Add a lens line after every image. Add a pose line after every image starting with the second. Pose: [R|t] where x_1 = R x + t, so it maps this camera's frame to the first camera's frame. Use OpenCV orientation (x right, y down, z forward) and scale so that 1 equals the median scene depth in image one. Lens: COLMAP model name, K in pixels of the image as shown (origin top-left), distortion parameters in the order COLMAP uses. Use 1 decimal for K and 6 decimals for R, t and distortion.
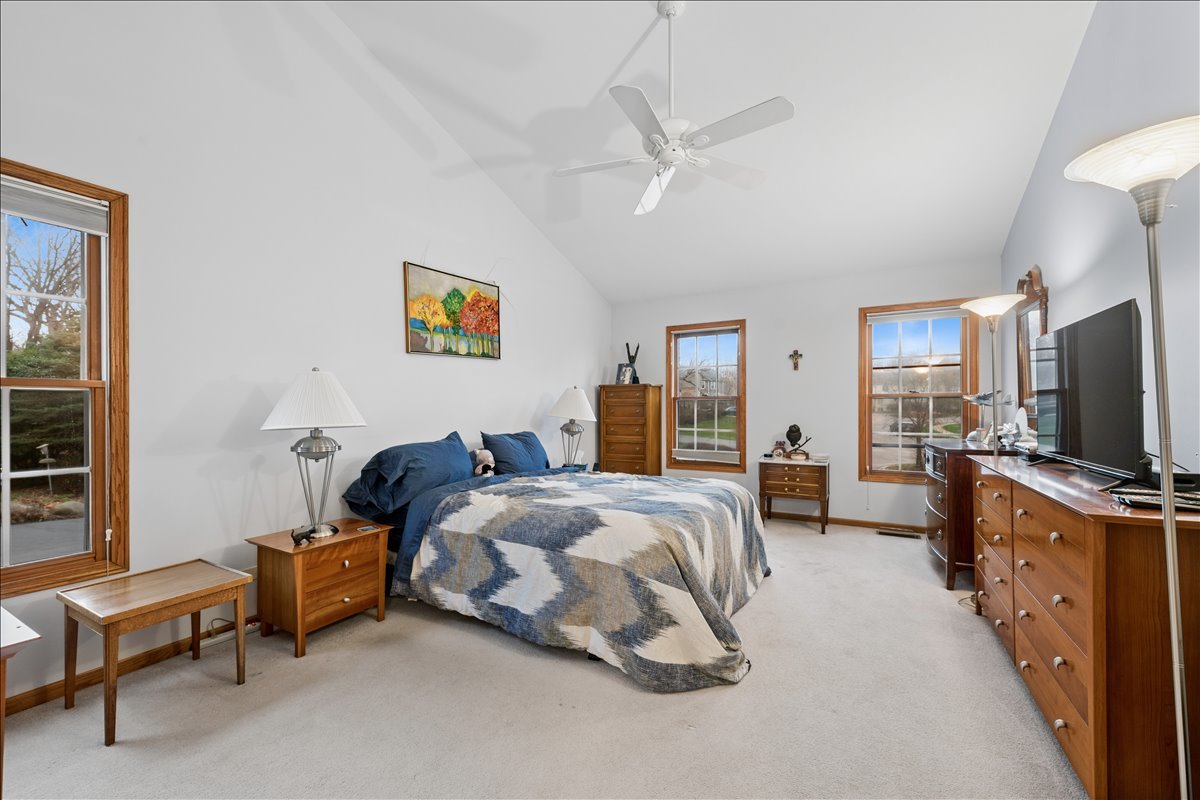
lens RADIAL K [[487.3, 0, 591.3], [0, 487.3, 406.3], [0, 0, 1]] dist [-0.000691, -0.000063]
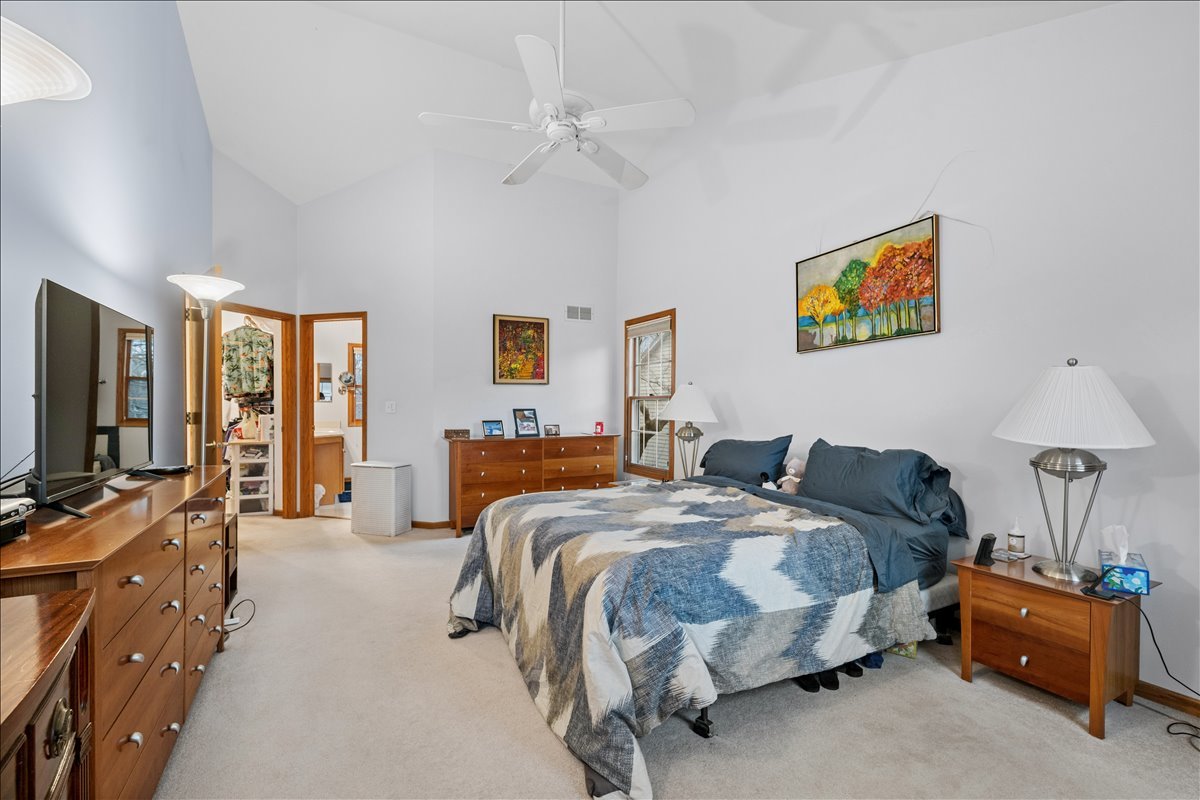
lens RADIAL K [[506.5, 0, 593.6], [0, 506.5, 406.0], [0, 0, 1]] dist [-0.001546, -0.000211]
pose [[-0.523489, 0.007336, -0.852001, 0.660293], [0.007000, 0.999966, 0.004309, -0.008406], [0.852004, -0.003708, -0.523522, 1.079147]]
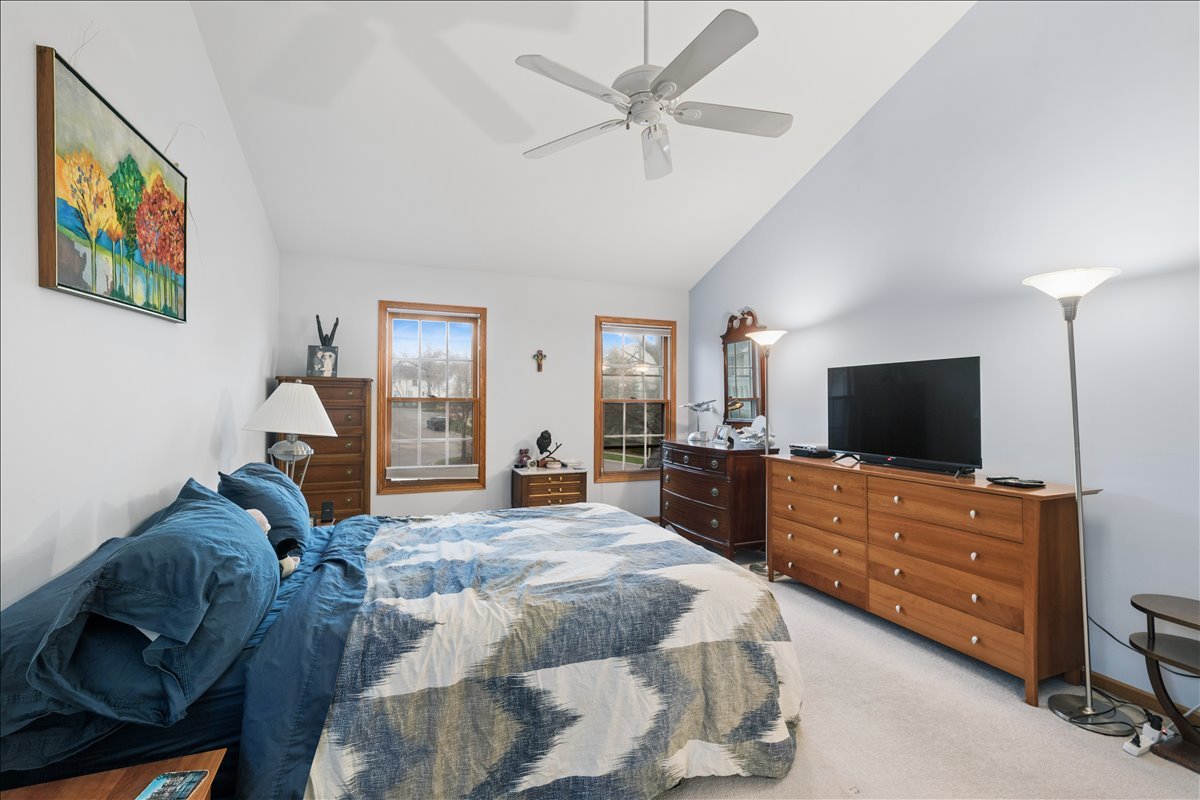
lens RADIAL K [[532.5, 0, 604.3], [0, 532.5, 397.4], [0, 0, 1]] dist [-0.001524, -0.000742]
pose [[0.607085, 0.014486, 0.794505, -0.401587], [-0.011641, 0.999889, -0.009336, -0.021548], [-0.794551, -0.003581, 0.607186, 0.362199]]
